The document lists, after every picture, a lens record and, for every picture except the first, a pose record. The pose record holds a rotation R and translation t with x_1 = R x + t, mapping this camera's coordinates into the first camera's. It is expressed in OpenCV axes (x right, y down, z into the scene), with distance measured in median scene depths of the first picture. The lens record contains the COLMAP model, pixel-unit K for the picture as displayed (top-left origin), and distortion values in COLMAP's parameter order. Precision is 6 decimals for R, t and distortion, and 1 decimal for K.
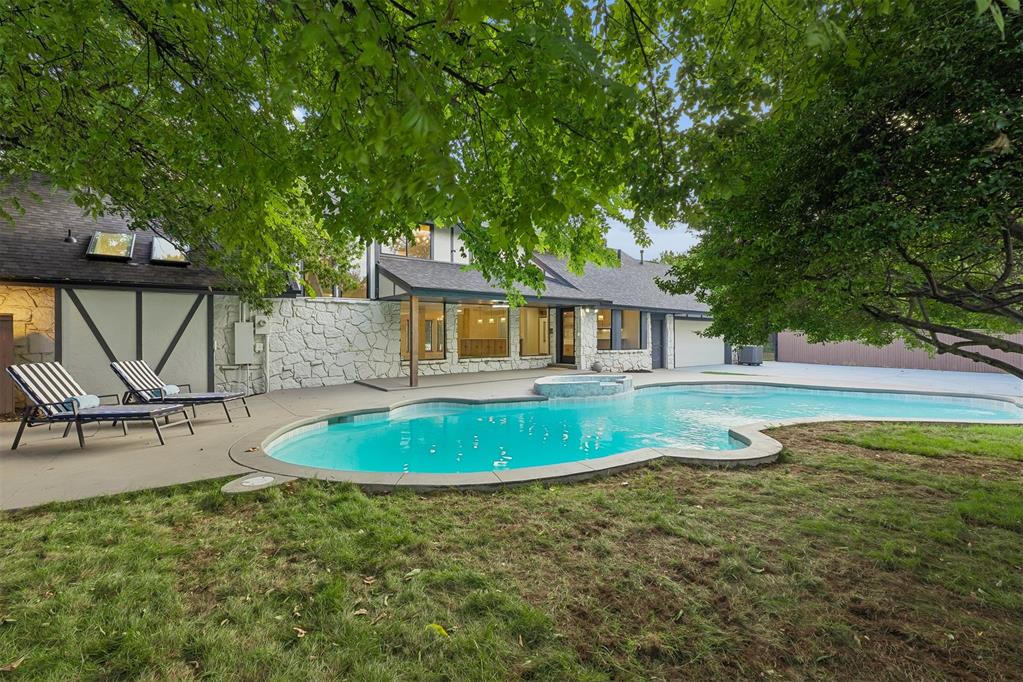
lens RADIAL K [[441.3, 0, 507.5], [0, 441.3, 336.2], [0, 0, 1]] dist [0.017101, 0.000071]
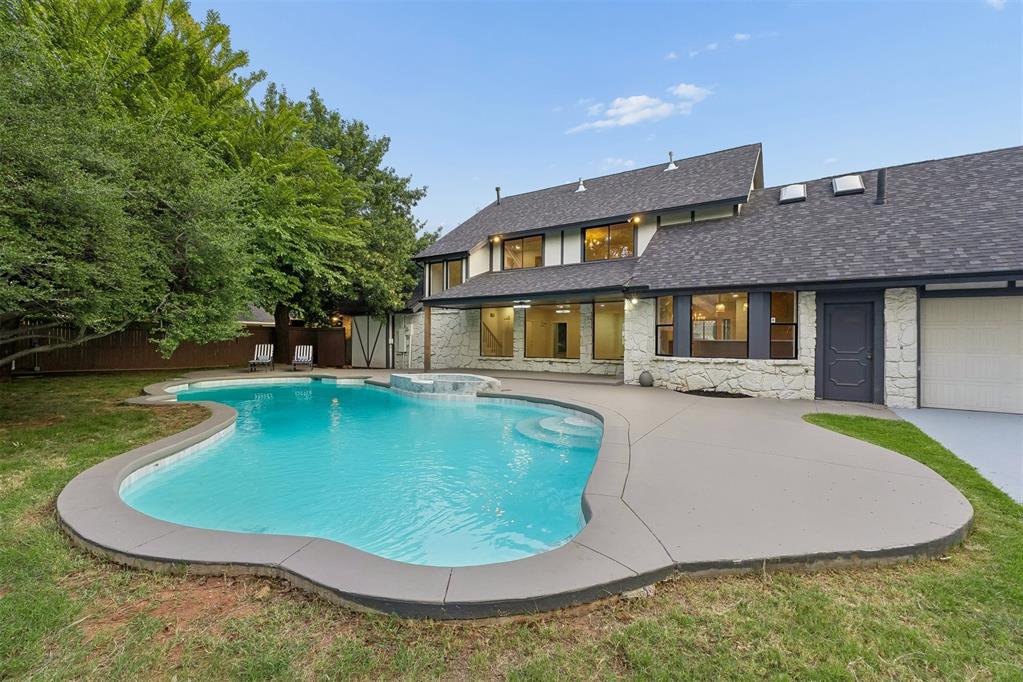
lens RADIAL K [[441.3, 0, 507.5], [0, 441.3, 336.2], [0, 0, 1]] dist [0.017101, 0.000071]
pose [[0.319684, -0.004445, -0.947514, 0.832588], [-0.004630, 0.999970, -0.006253, 0.006197], [0.947513, 0.006386, 0.319653, 0.574174]]
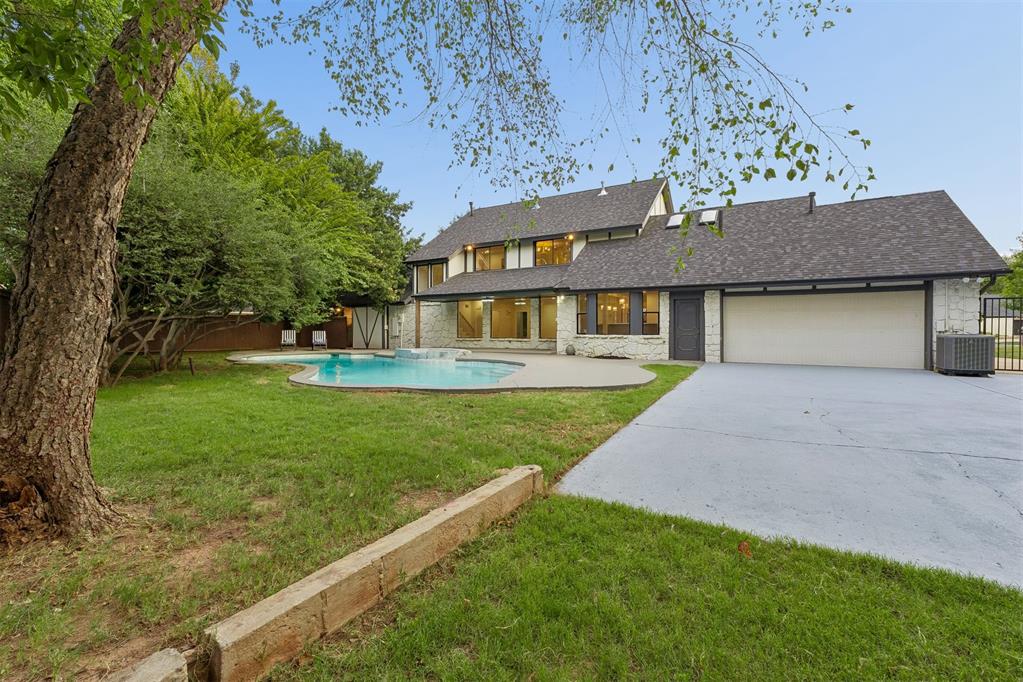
lens RADIAL K [[441.3, 0, 507.5], [0, 441.3, 336.2], [0, 0, 1]] dist [0.017101, 0.000071]
pose [[0.367593, 0.017207, -0.929827, 1.163065], [0.001760, 0.999814, 0.019198, 0.016564], [0.929985, -0.008694, 0.367495, 0.484586]]
